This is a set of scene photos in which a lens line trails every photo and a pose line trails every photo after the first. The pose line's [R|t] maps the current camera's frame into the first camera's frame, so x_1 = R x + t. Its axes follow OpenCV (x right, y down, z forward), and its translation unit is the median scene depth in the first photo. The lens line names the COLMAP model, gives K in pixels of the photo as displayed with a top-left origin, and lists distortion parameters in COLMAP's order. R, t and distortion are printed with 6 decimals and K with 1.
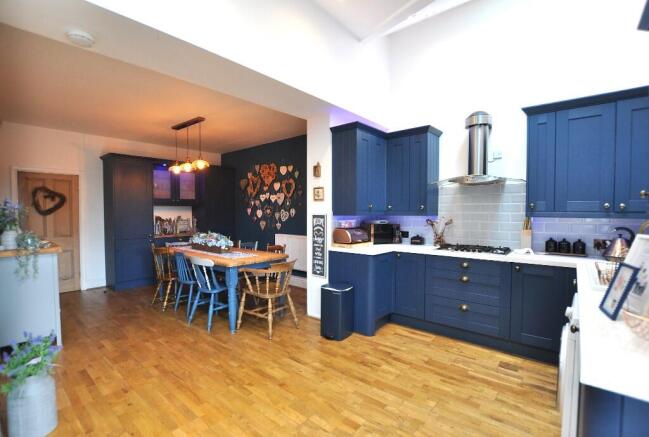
lens RADIAL K [[295.8, 0, 320.4], [0, 295.8, 222.1], [0, 0, 1]] dist [-0.018991, -0.000309]
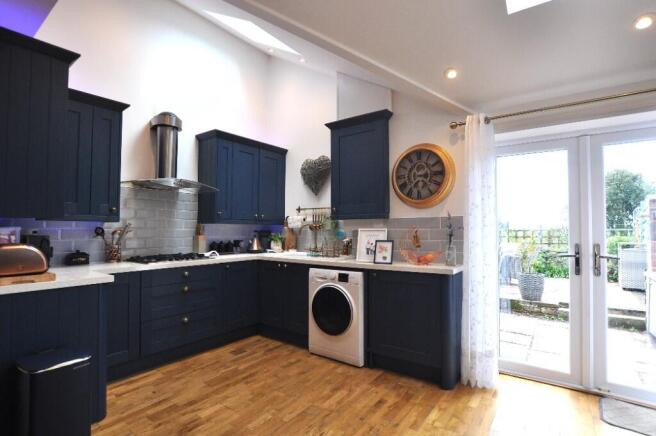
lens RADIAL K [[322.2, 0, 323.7], [0, 322.2, 216.6], [0, 0, 1]] dist [-0.020241, 0.001308]
pose [[-0.067094, 0.028984, 0.997326, -0.460531], [0.026776, 0.999270, -0.027240, 0.001309], [-0.997387, 0.024876, -0.067822, 0.509294]]
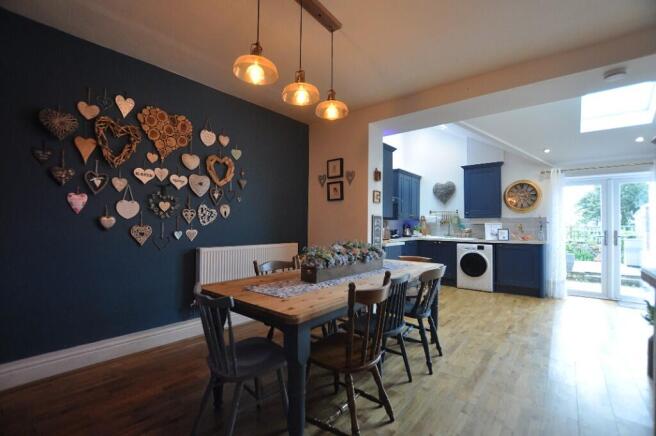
lens RADIAL K [[296.6, 0, 324.5], [0, 296.6, 217.4], [0, 0, 1]] dist [-0.010278, -0.000951]
pose [[-0.023605, 0.019009, 0.999541, -0.736020], [0.022239, 0.999582, -0.018485, -0.002117], [-0.999474, 0.021792, -0.024018, 0.812354]]
